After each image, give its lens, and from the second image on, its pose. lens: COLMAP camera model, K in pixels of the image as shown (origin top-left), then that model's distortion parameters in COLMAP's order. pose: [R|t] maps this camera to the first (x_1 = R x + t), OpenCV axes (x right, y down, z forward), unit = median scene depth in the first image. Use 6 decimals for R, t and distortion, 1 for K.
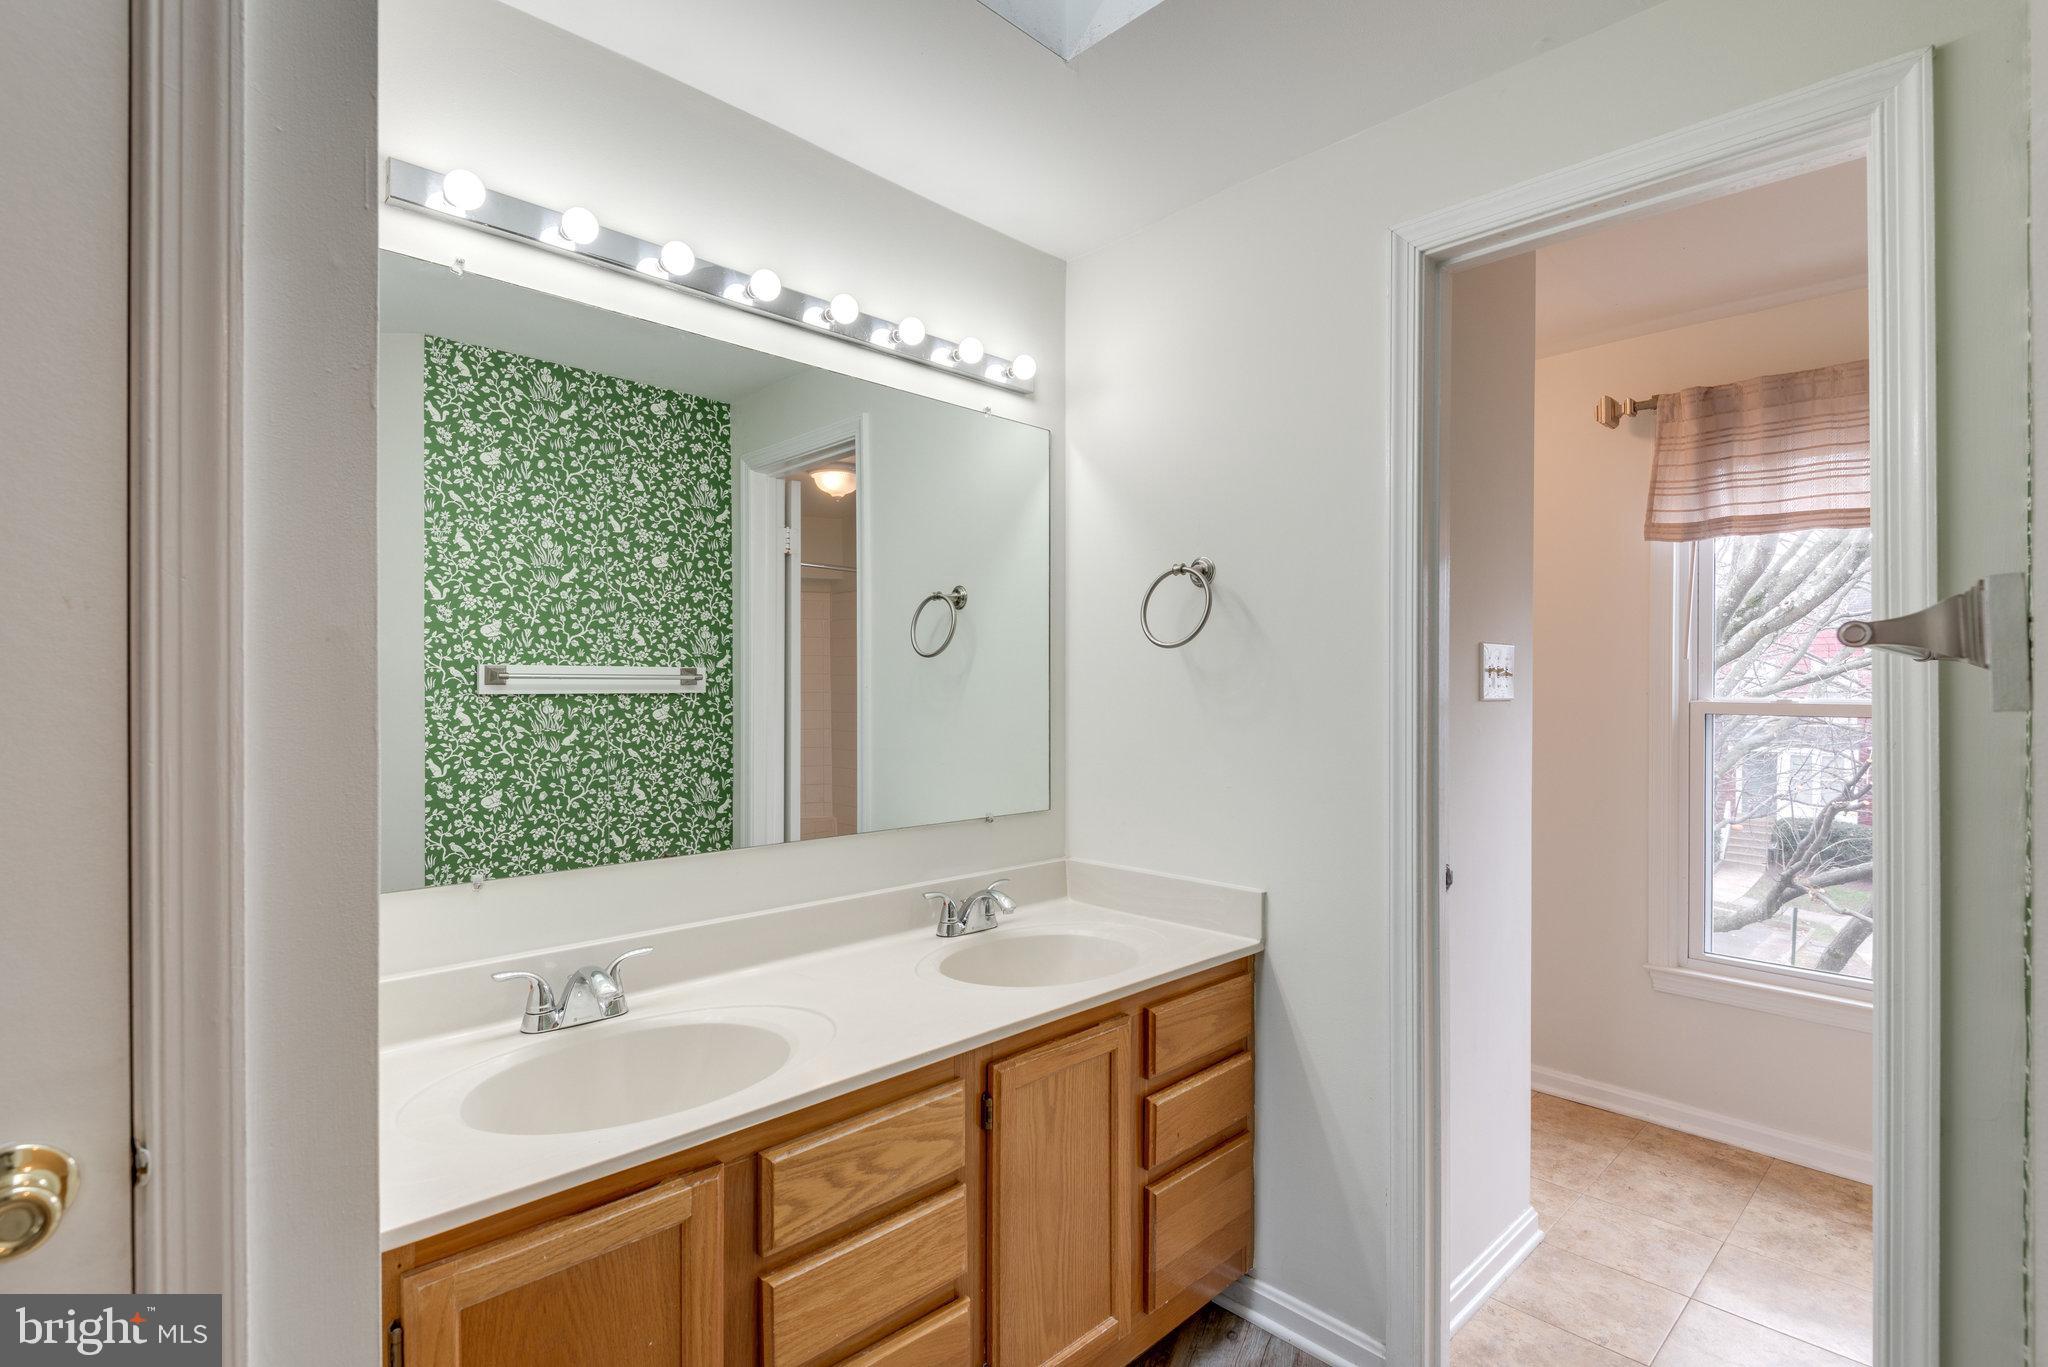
lens RADIAL K [[987.5, 0, 1021.0], [0, 987.5, 686.1], [0, 0, 1]] dist [0.031582, -0.022279]
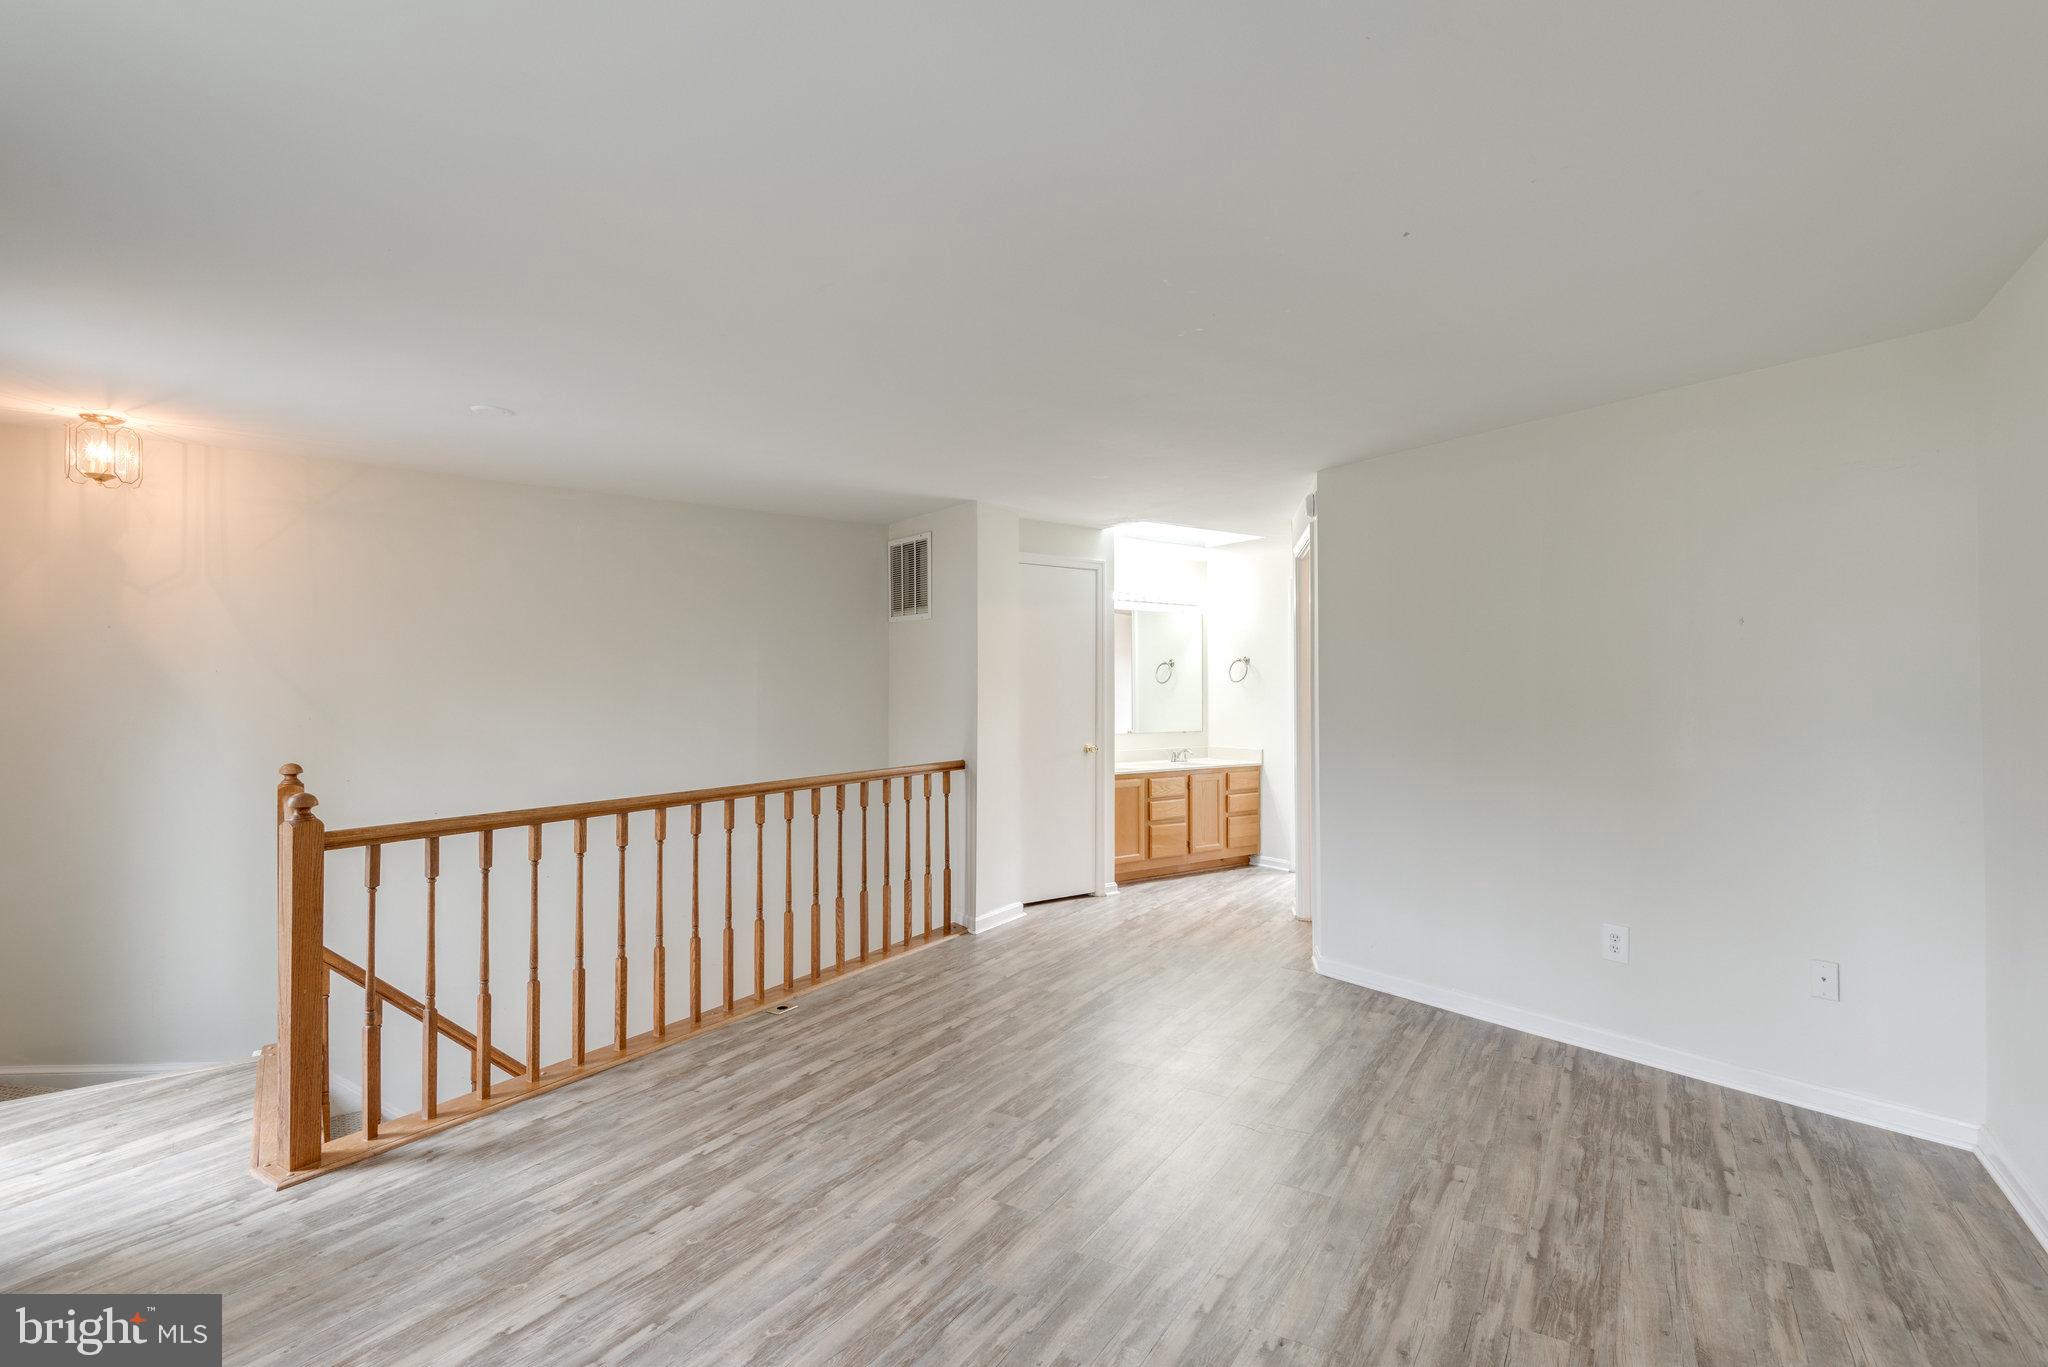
lens RADIAL K [[987.5, 0, 1021.0], [0, 987.5, 686.1], [0, 0, 1]] dist [0.031582, -0.022279]
pose [[0.988737, -0.005301, -0.149568, -0.060143], [0.004693, 0.999979, -0.004415, -0.007790], [0.149588, 0.003663, 0.988742, -1.862722]]
